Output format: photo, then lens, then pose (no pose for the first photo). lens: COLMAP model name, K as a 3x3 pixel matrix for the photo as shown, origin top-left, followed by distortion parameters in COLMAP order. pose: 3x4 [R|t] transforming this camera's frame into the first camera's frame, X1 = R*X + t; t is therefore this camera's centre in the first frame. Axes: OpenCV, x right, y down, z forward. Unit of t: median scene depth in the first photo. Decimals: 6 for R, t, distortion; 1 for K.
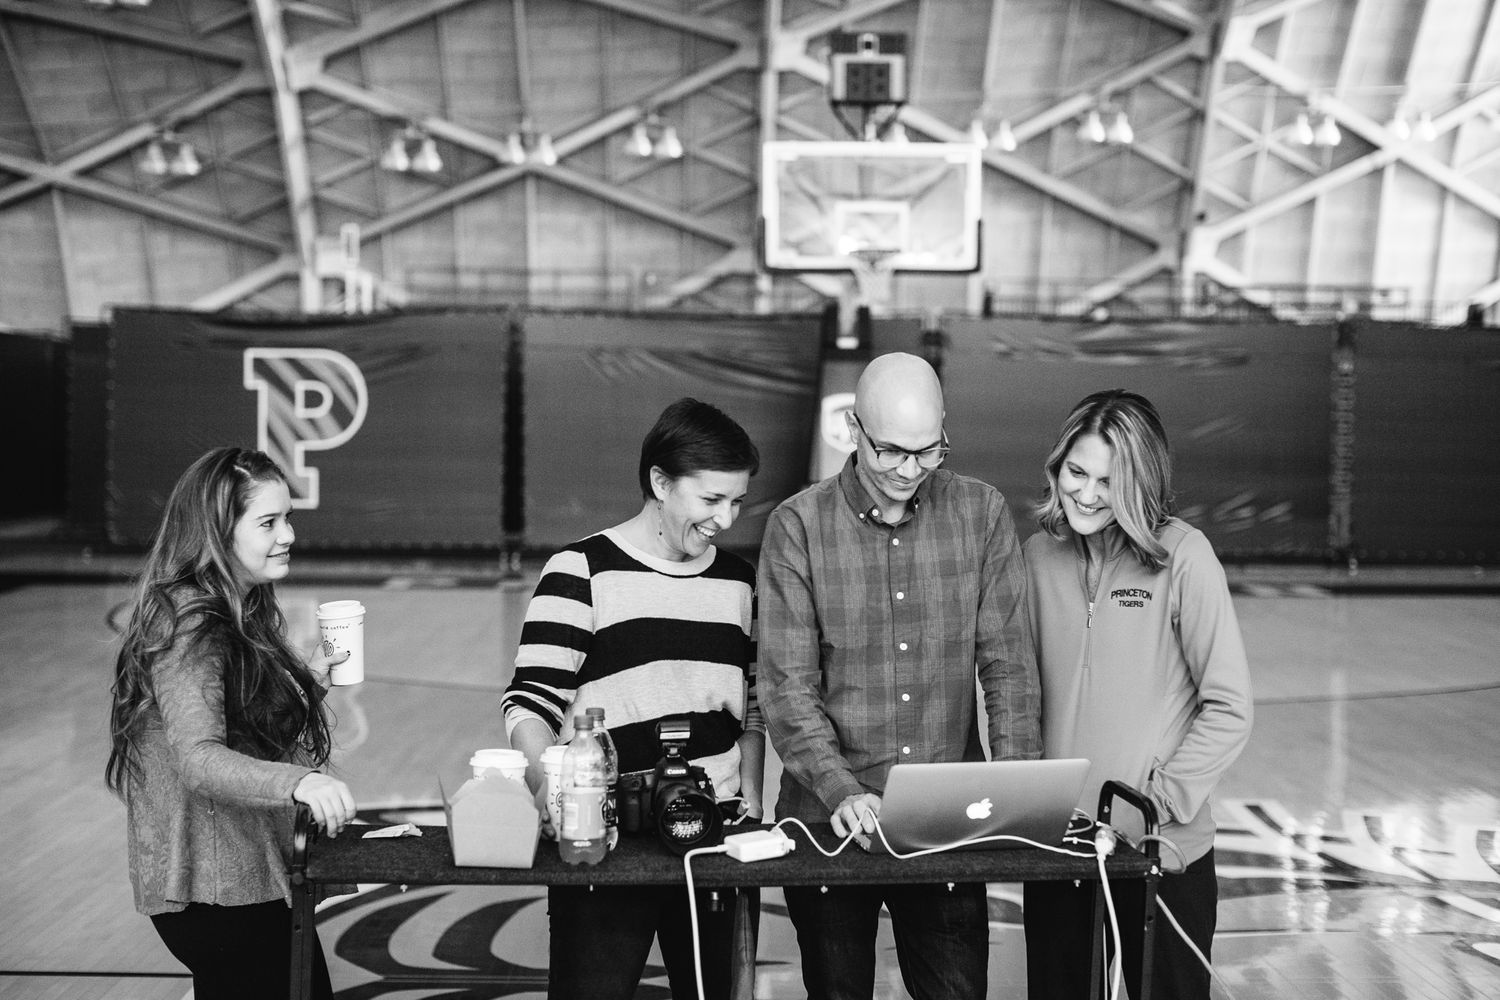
lens RADIAL K [[2377.6, 0, 749.2], [0, 2377.6, 496.6], [0, 0, 1]] dist [-0.115330, 0.000000]
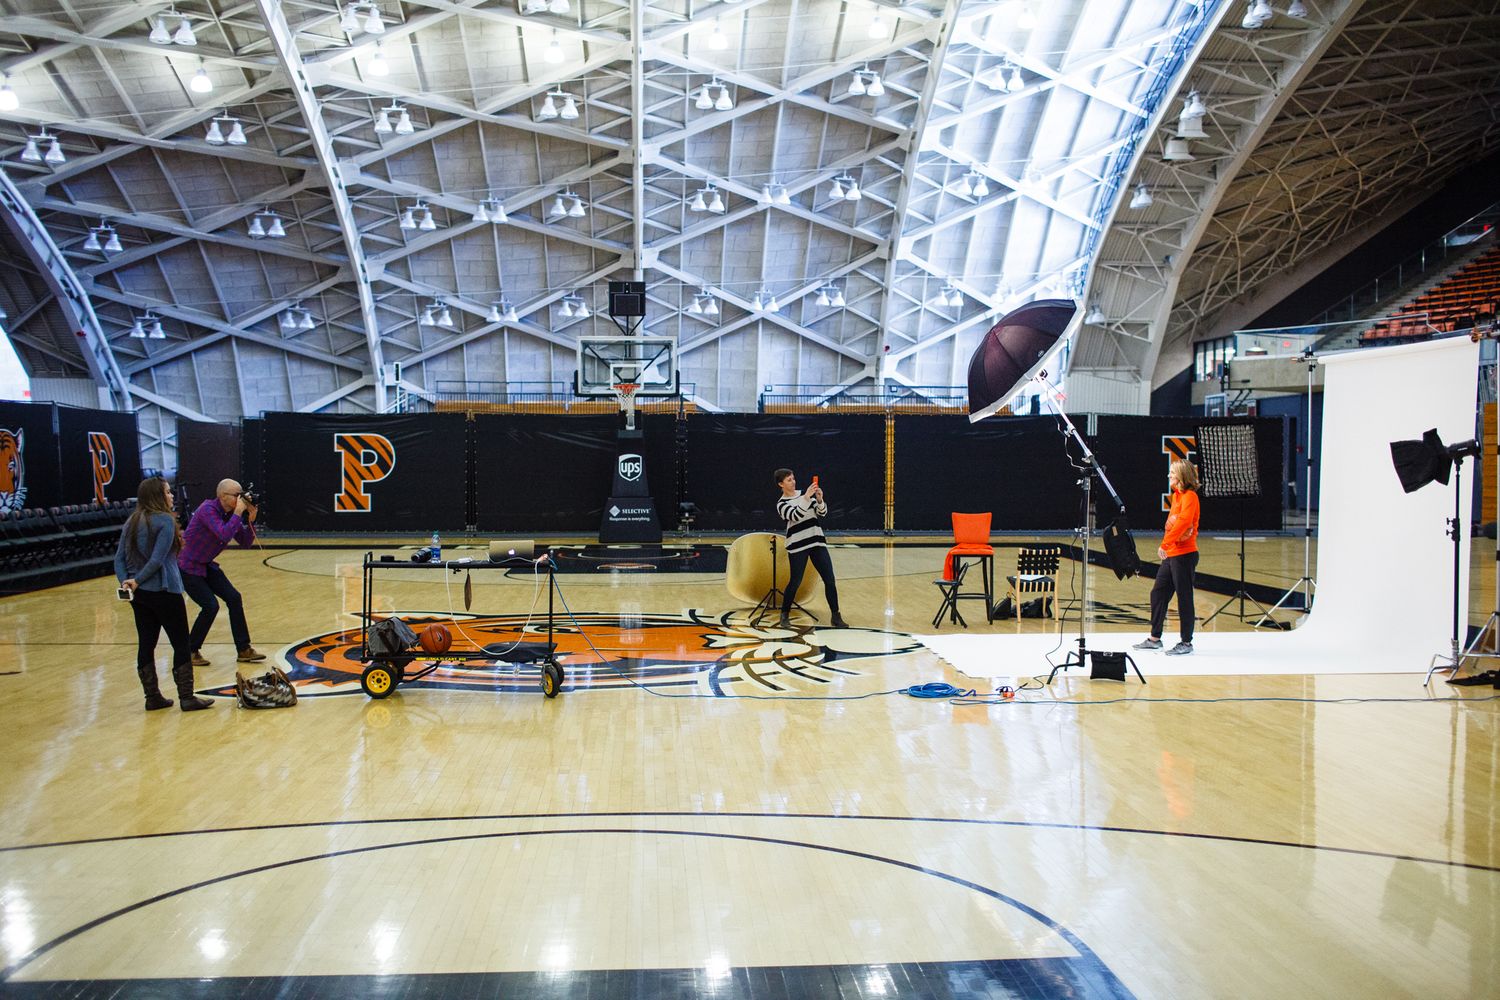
lens RADIAL K [[1519.0, 0, 753.5], [0, 1519.0, 503.3], [0, 0, 1]] dist [-0.054896, 0.000000]
pose [[0.998923, -0.010805, 0.045118, 0.040906], [0.011097, 0.999919, -0.006217, 0.004251], [-0.045047, 0.006710, 0.998962, -0.141677]]
